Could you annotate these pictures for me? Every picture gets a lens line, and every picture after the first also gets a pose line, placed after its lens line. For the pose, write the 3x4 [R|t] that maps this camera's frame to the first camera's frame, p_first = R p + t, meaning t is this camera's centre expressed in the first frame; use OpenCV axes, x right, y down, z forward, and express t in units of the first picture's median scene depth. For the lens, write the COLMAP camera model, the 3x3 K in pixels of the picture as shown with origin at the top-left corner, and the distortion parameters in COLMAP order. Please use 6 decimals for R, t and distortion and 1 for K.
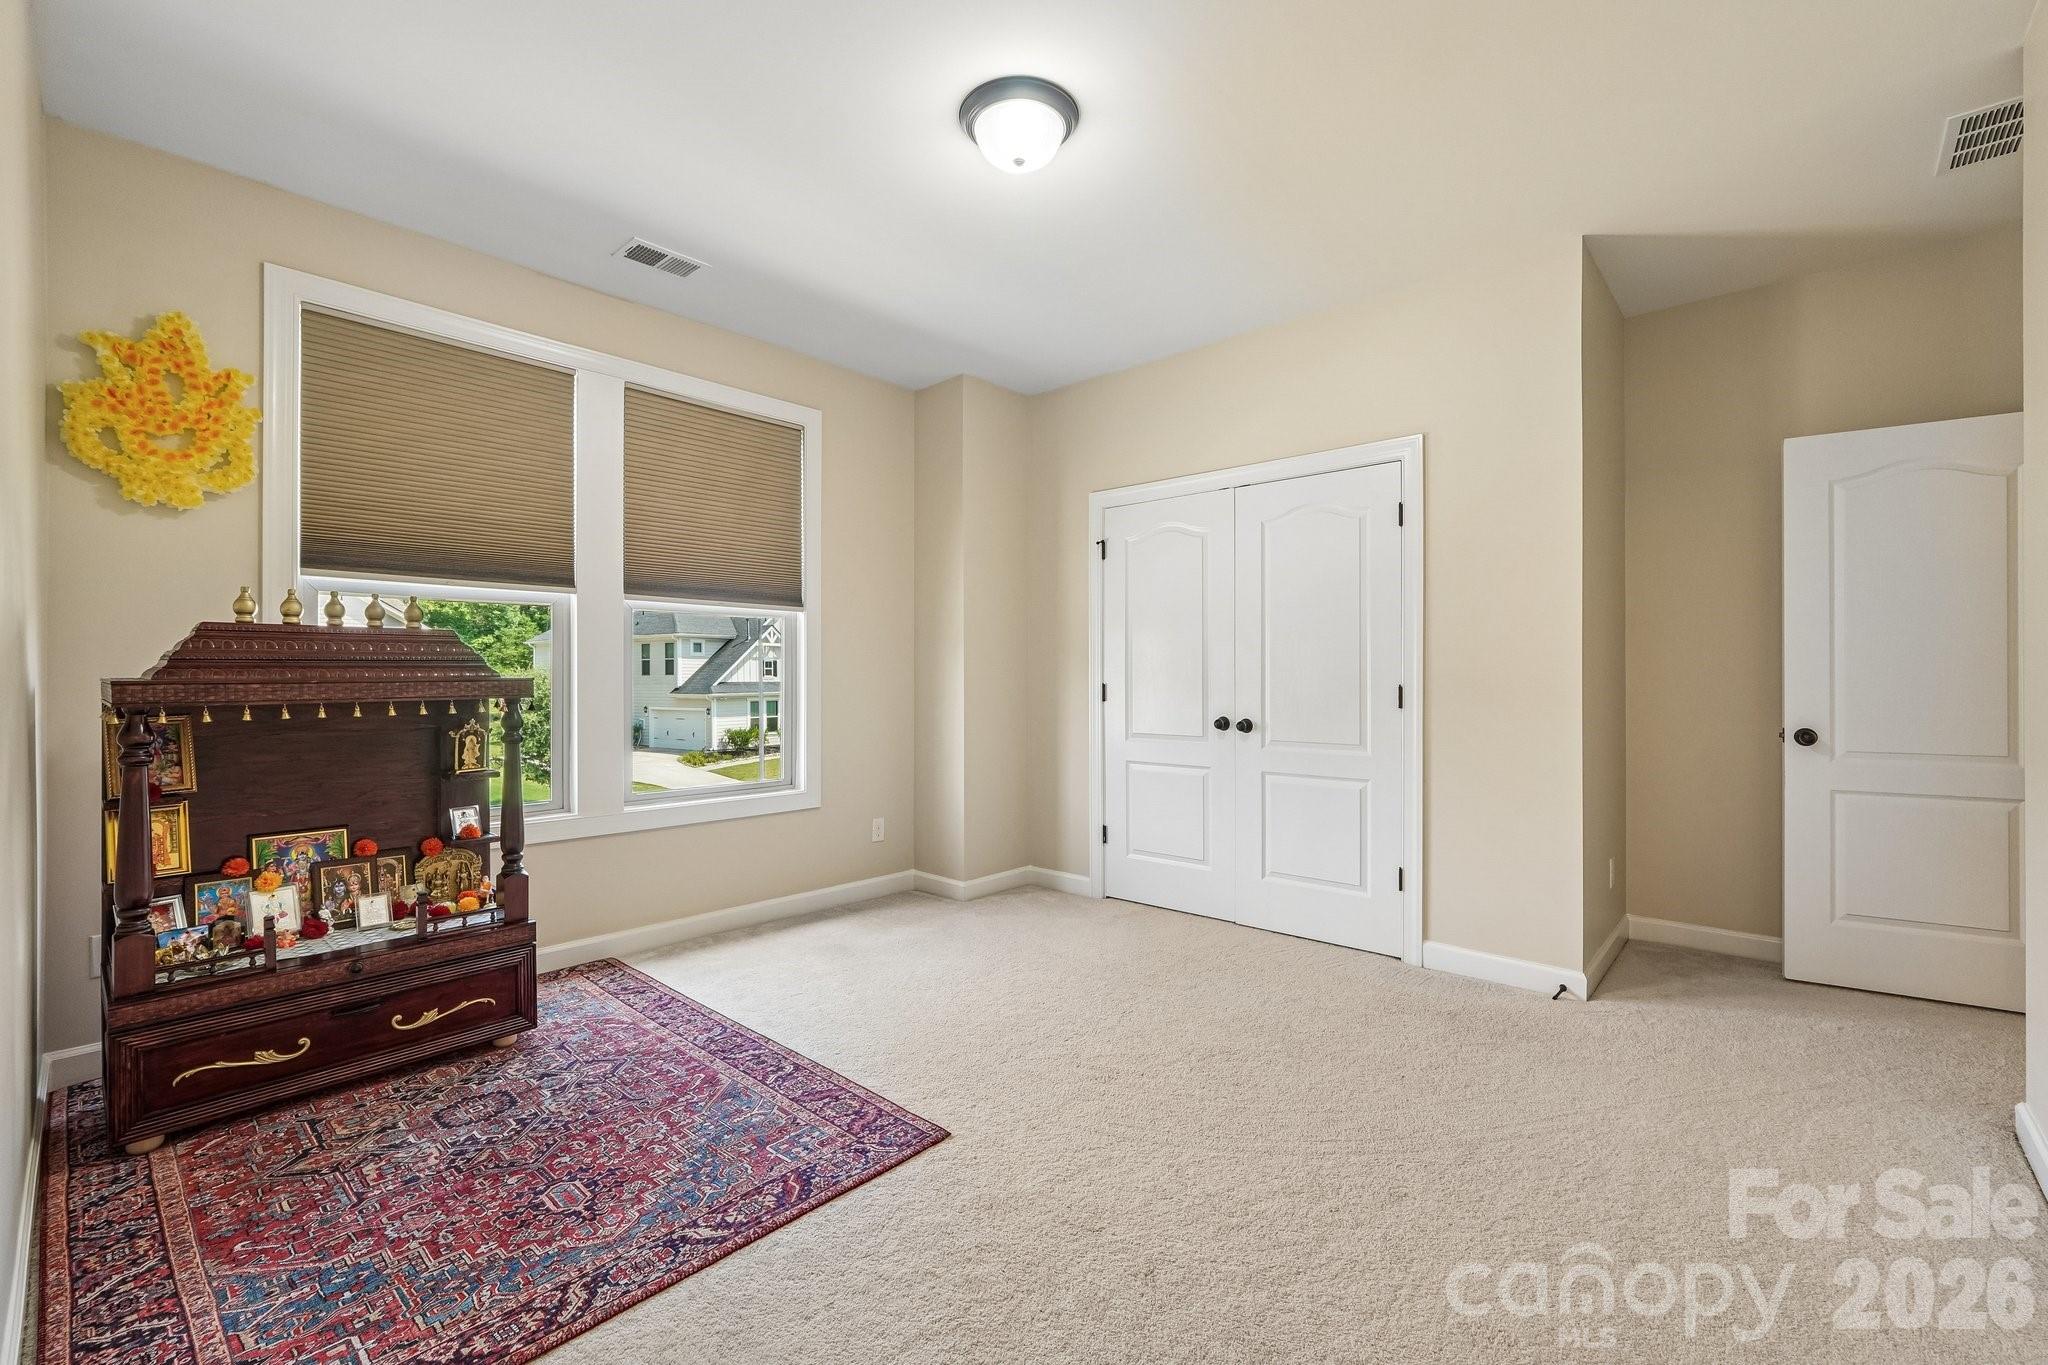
lens RADIAL K [[875.5, 0, 1013.6], [0, 875.5, 681.4], [0, 0, 1]] dist [-0.003821, 0.000155]
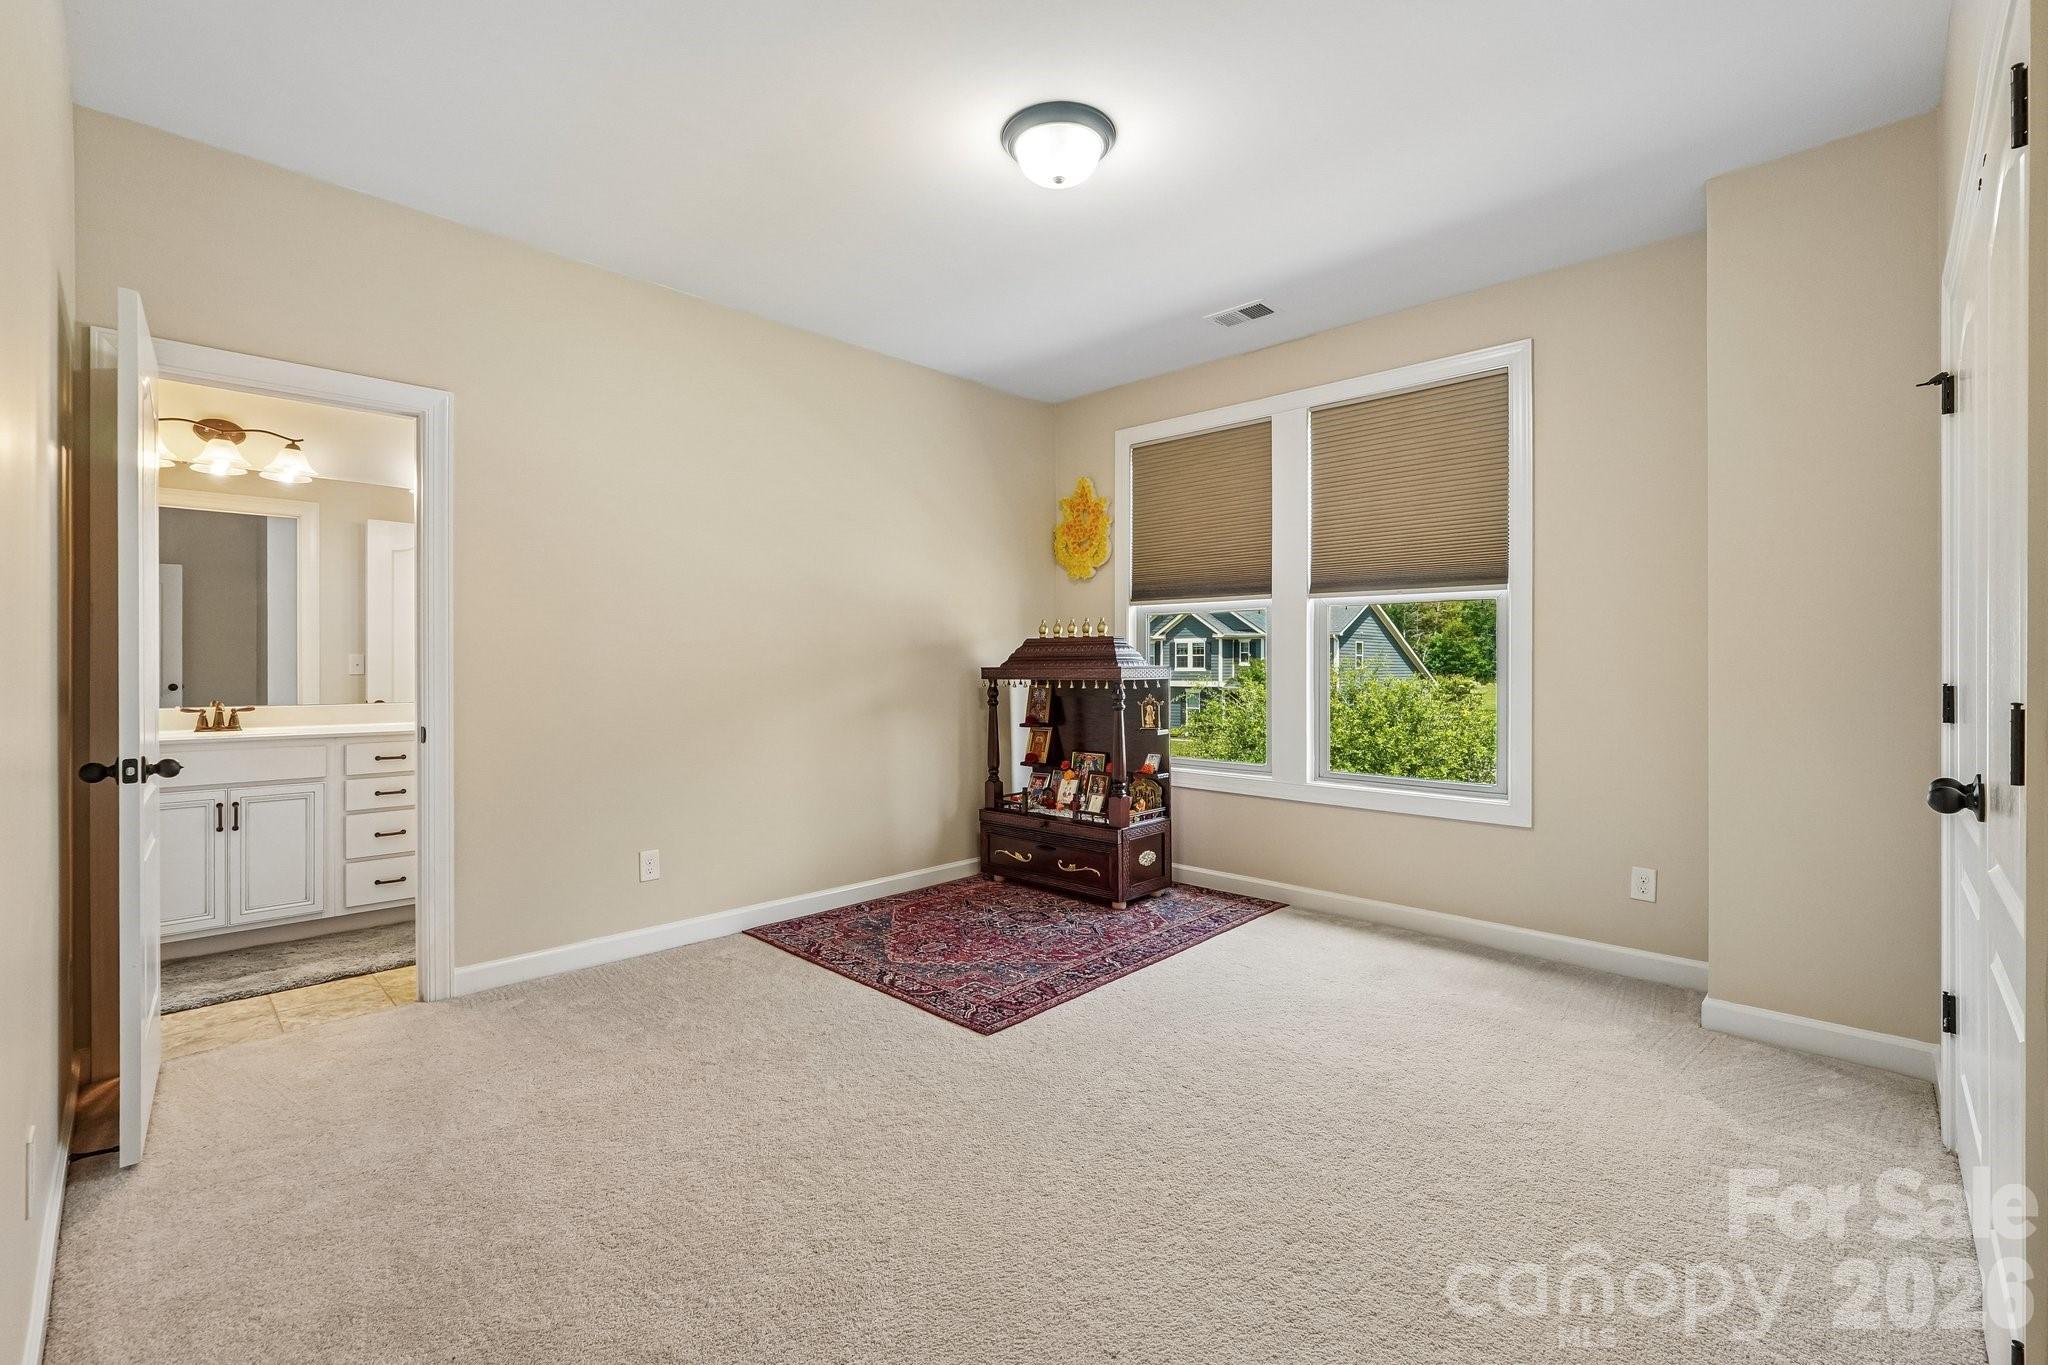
lens RADIAL K [[875.5, 0, 1013.8], [0, 875.5, 665.8], [0, 0, 1]] dist [-0.003821, 0.000155]
pose [[-0.026767, 0.005363, -0.999627, 1.021888], [-0.005572, 0.999969, 0.005514, -0.014489], [0.999626, 0.005717, -0.026736, 0.929936]]
